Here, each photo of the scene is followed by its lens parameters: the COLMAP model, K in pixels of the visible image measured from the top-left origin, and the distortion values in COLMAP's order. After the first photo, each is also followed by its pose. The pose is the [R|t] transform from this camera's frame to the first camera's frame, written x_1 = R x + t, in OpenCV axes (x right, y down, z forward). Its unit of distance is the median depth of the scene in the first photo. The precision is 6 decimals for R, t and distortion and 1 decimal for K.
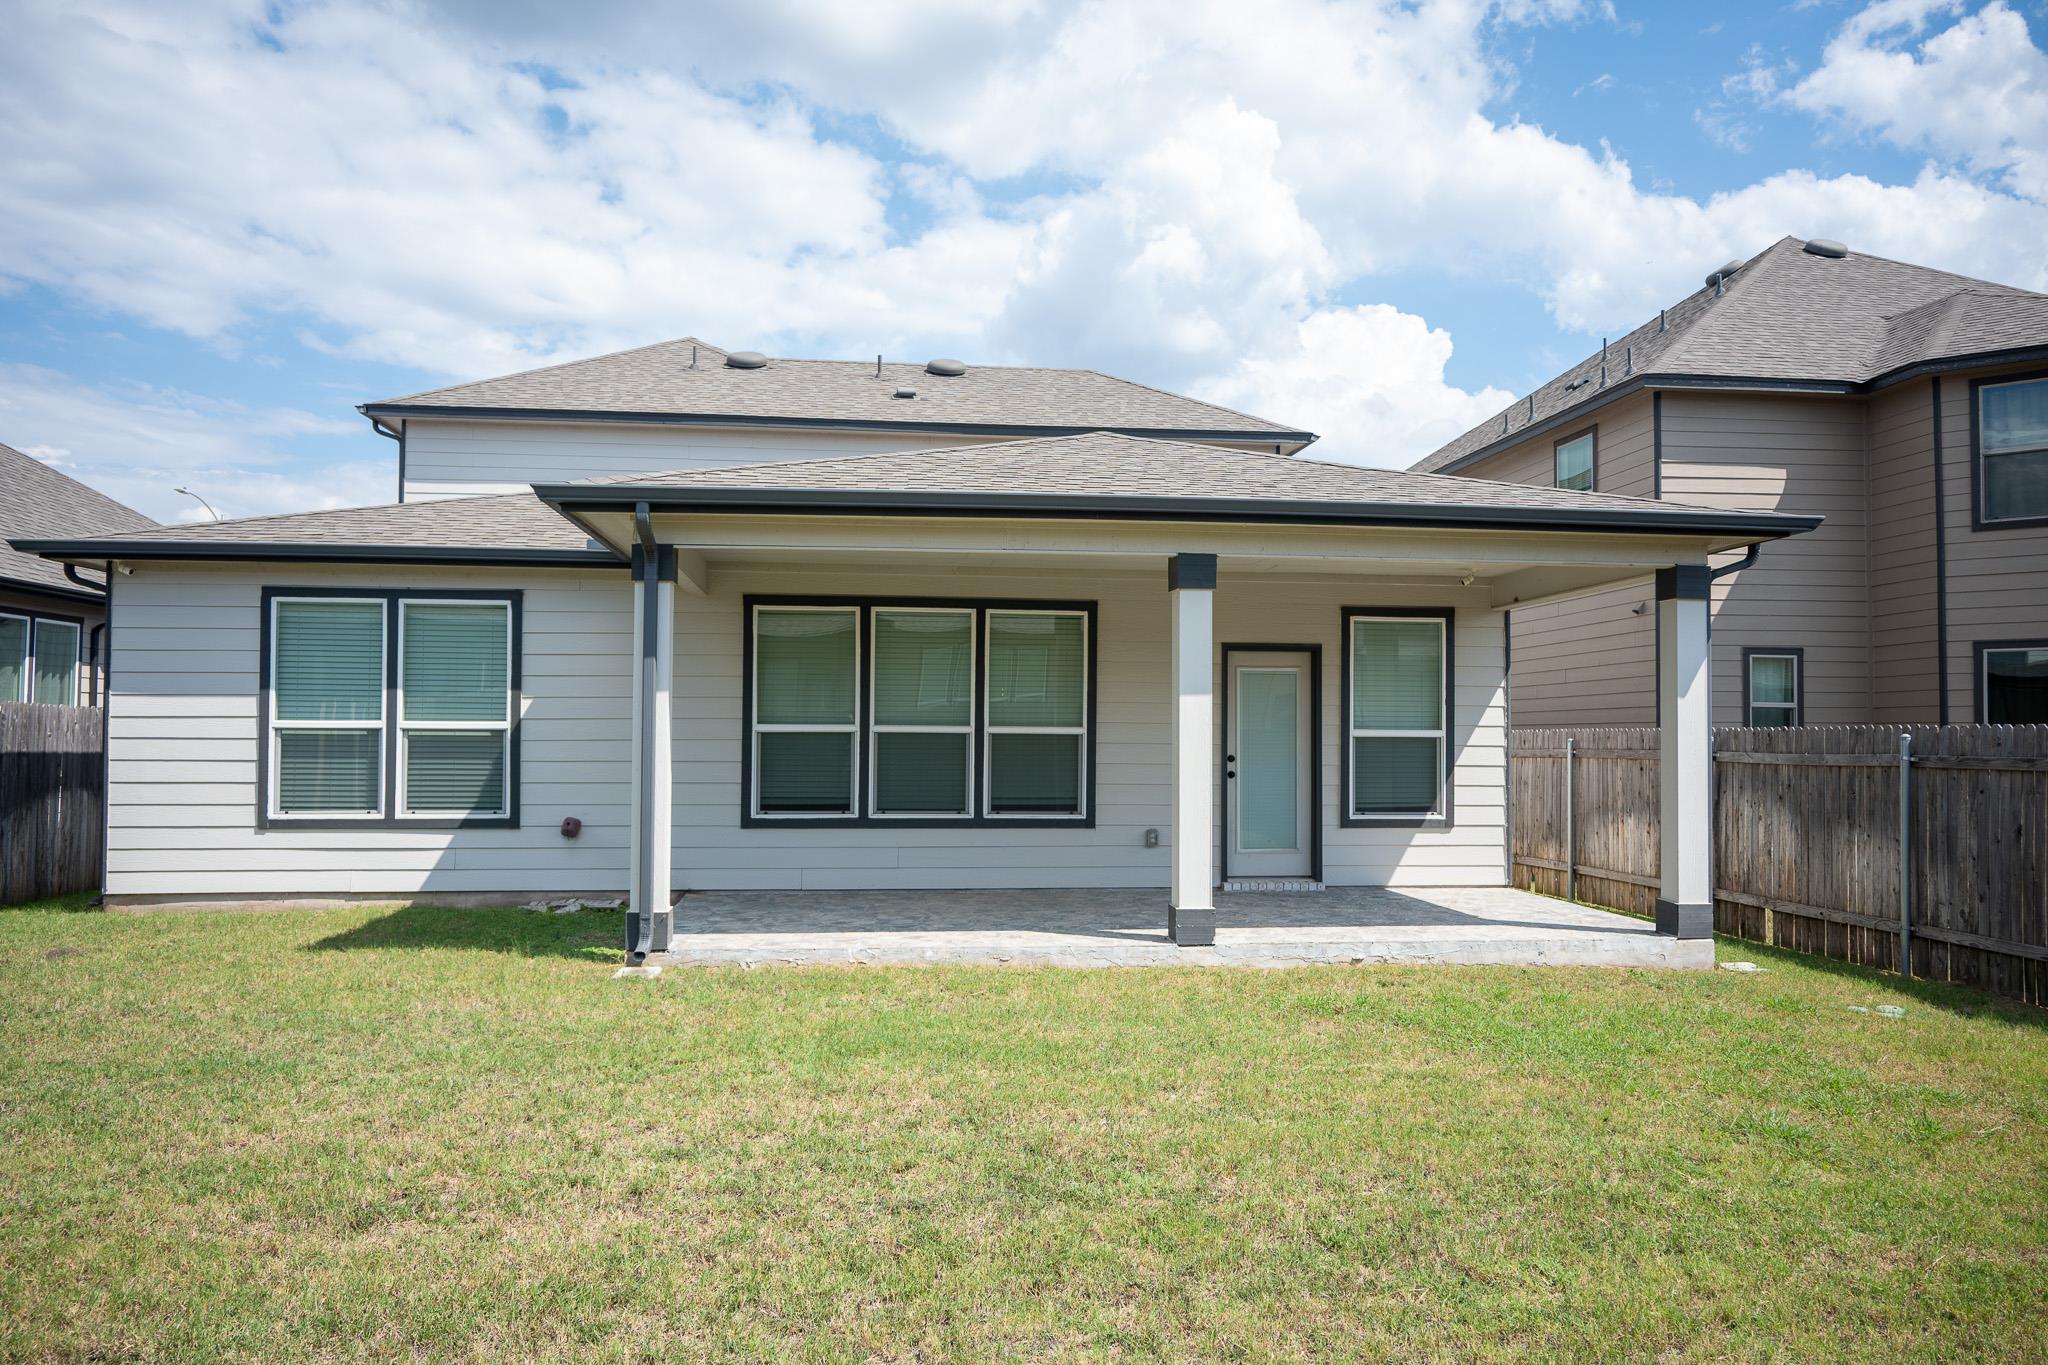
lens RADIAL K [[1379.4, 0, 1024.0], [0, 1379.4, 682.5], [0, 0, 1]] dist [0.011690, 0.001987]
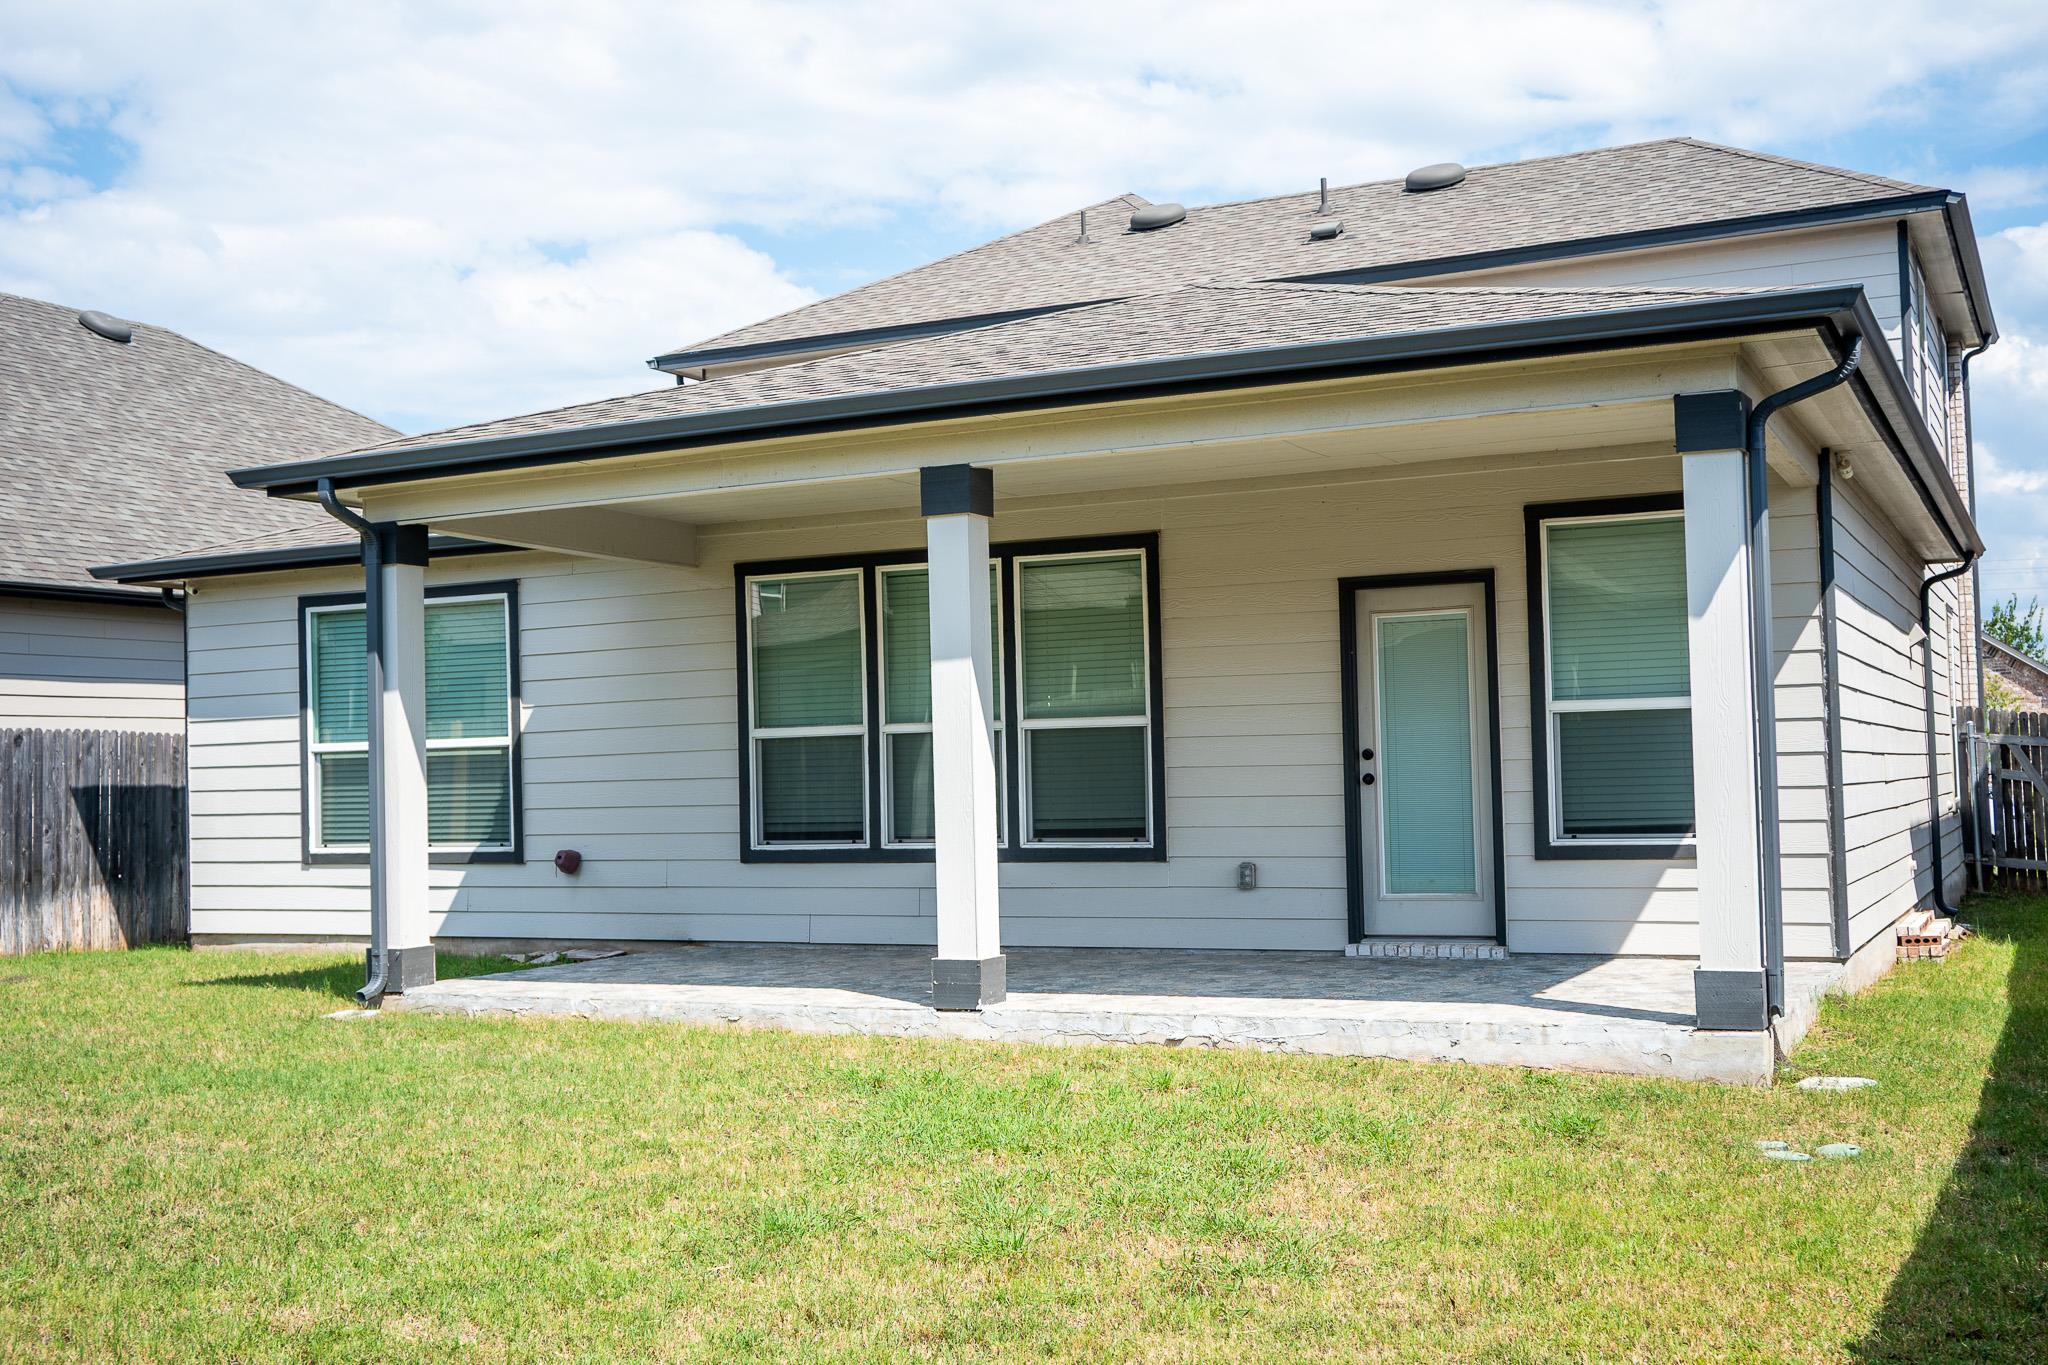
lens RADIAL K [[2178.3, 0, 1022.7], [0, 2178.3, 646.7], [0, 0, 1]] dist [-0.001349, -0.001988]
pose [[0.842387, -0.057874, -0.535756, 0.602190], [0.049350, 0.998323, -0.030247, 0.029204], [0.536608, -0.000960, 0.843831, 0.047850]]
